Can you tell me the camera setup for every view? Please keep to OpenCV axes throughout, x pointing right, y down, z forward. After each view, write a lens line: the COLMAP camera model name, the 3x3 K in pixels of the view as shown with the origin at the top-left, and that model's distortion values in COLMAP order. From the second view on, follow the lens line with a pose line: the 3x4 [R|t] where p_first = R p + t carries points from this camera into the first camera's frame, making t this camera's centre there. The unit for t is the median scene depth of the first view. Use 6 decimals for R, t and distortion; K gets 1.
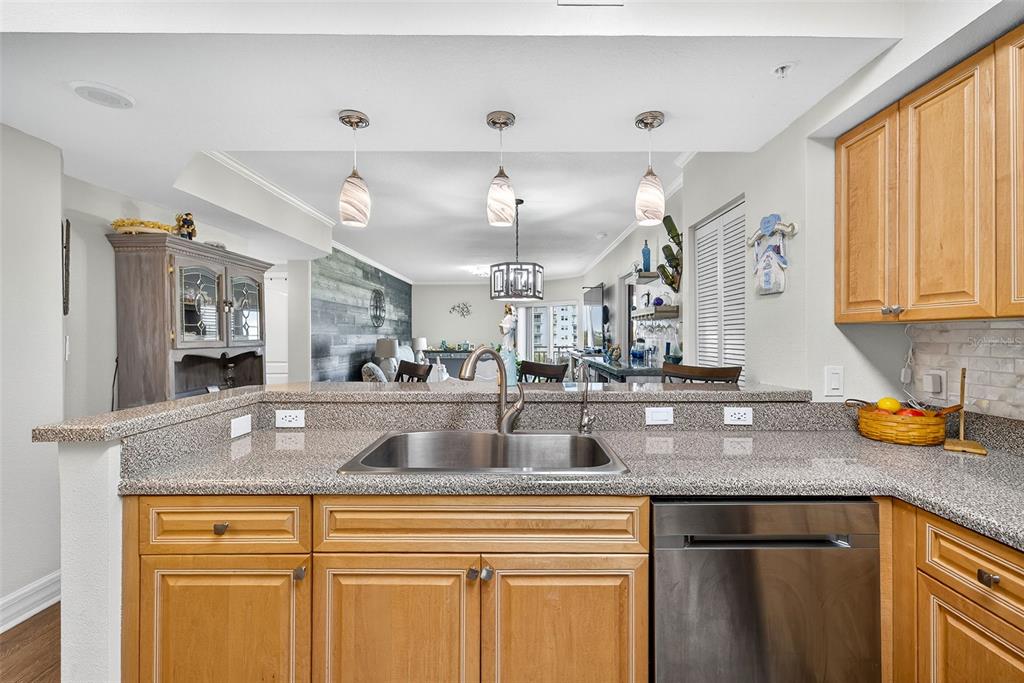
lens RADIAL K [[429.6, 0, 495.2], [0, 429.6, 339.7], [0, 0, 1]] dist [-0.000373, -0.000059]
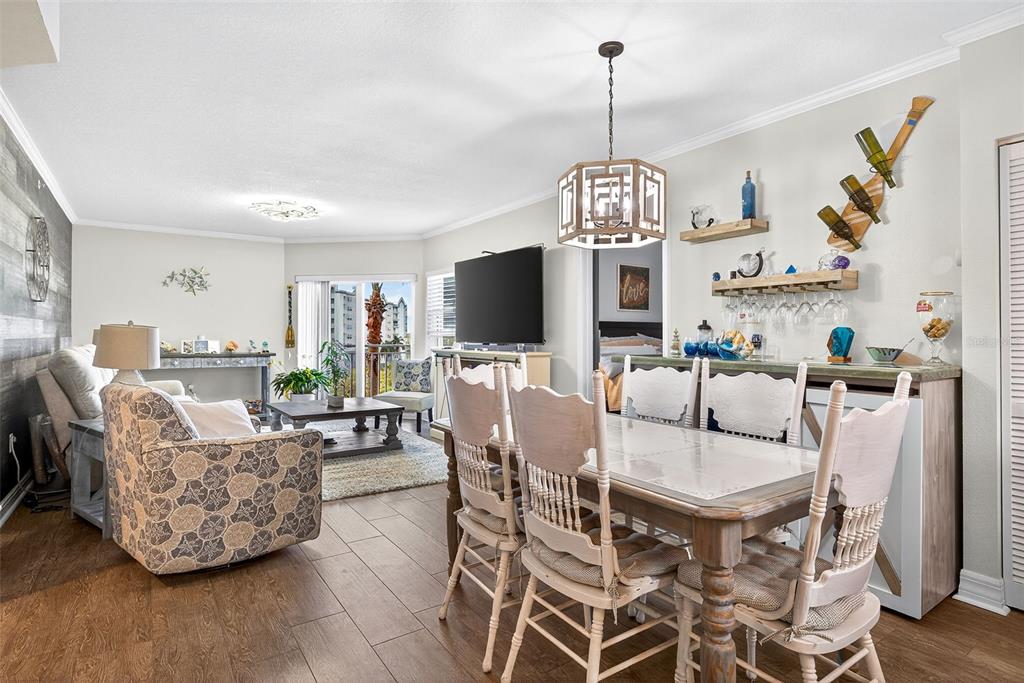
lens RADIAL K [[536.1, 0, 512.0], [0, 536.1, 341.5], [0, 0, 1]] dist [0.000032, -0.000206]
pose [[0.814061, -0.003589, 0.580769, -0.221398], [0.001295, 0.999990, 0.004365, 0.011204], [-0.580778, -0.002801, 0.814057, 0.293970]]
